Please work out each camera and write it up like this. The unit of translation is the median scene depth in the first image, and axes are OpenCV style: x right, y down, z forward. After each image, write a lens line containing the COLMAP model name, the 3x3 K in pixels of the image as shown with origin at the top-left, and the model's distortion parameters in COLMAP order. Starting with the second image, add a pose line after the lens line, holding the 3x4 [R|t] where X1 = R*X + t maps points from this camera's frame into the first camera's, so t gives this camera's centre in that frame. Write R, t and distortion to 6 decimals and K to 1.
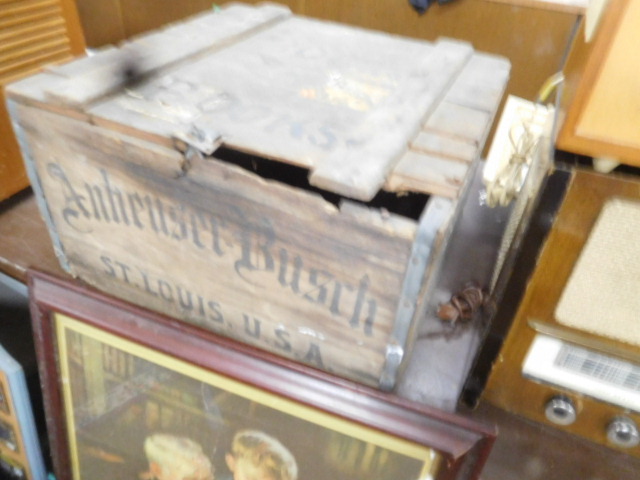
lens RADIAL K [[489.3, 0, 324.9], [0, 489.3, 235.8], [0, 0, 1]] dist [-0.017042, 0.021828]
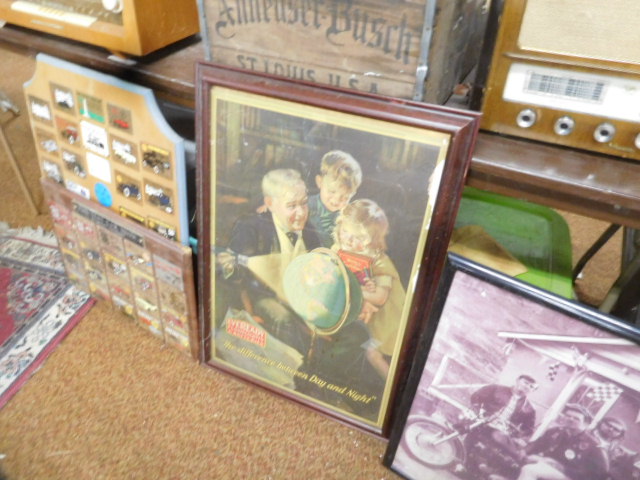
lens RADIAL K [[489.3, 0, 316.1], [0, 489.3, 241.0], [0, 0, 1]] dist [-0.017042, 0.021828]
pose [[0.993647, 0.007168, -0.112311, -0.025107], [-0.003338, 0.999408, 0.034250, 0.693534], [0.112490, -0.033658, 0.993083, -0.674277]]
